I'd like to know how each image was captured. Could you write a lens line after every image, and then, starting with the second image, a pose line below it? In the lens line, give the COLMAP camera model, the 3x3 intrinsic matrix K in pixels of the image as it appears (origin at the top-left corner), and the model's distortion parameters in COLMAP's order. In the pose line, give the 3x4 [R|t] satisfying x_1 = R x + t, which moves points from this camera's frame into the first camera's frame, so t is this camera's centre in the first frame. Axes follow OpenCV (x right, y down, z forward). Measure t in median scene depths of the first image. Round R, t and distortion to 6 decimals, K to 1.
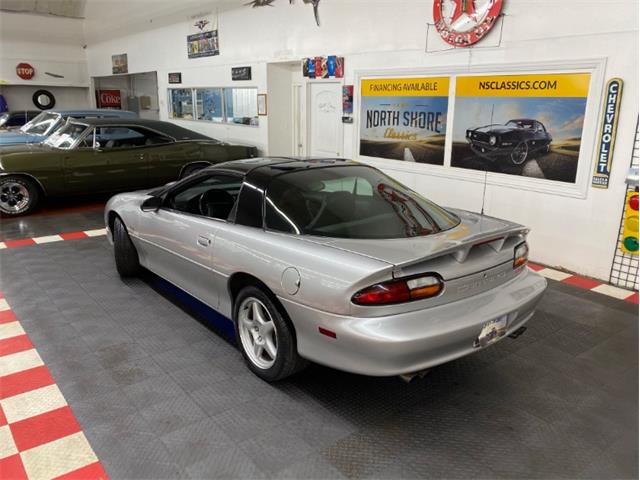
lens RADIAL K [[527.2, 0, 319.9], [0, 527.2, 249.0], [0, 0, 1]] dist [0.030299, -0.038983]
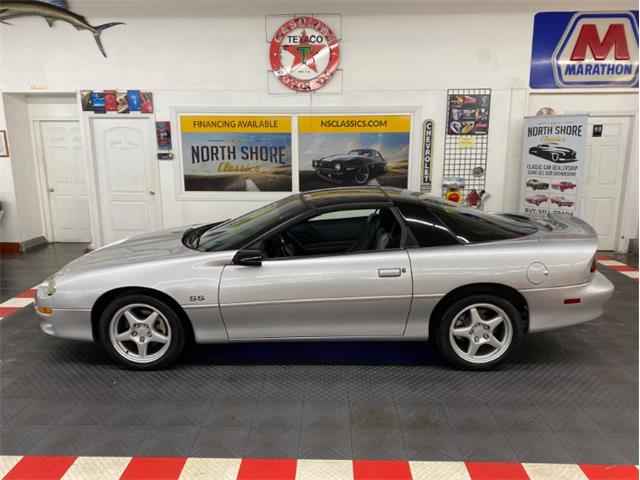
lens RADIAL K [[498.9, 0, 332.1], [0, 498.9, 235.1], [0, 0, 1]] dist [0.039510, -0.035828]
pose [[0.637278, -0.163730, 0.753040, -0.541960], [0.220626, 0.975031, 0.025286, -0.072469], [-0.738377, 0.150026, 0.657489, 0.233253]]
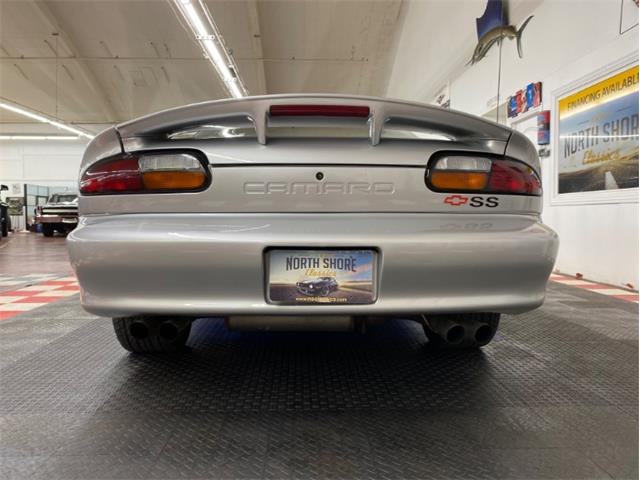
lens RADIAL K [[498.9, 0, 319.0], [0, 498.9, 237.2], [0, 0, 1]] dist [0.039510, -0.035828]
pose [[0.807577, 0.012680, -0.589626, 0.266740], [-0.153061, 0.970018, -0.188777, 0.090544], [0.569554, 0.242701, 0.785305, 0.272292]]
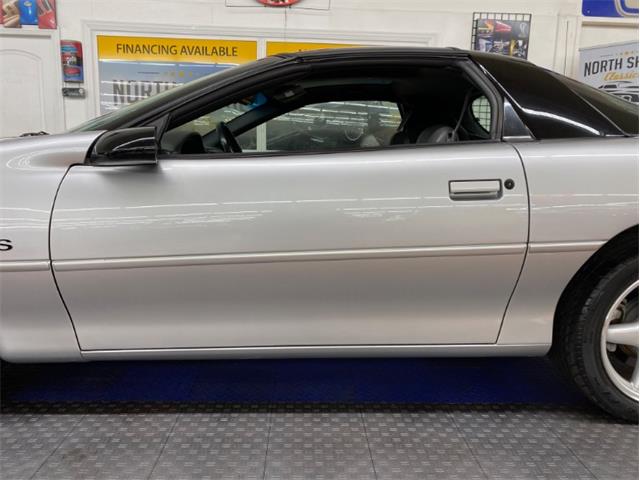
lens RADIAL K [[498.9, 0, 333.1], [0, 498.9, 231.6], [0, 0, 1]] dist [0.039510, -0.035828]
pose [[0.590128, -0.117714, 0.798681, -0.331627], [0.205158, 0.978701, -0.007341, -0.001300], [-0.780806, 0.168188, 0.601709, 0.456005]]
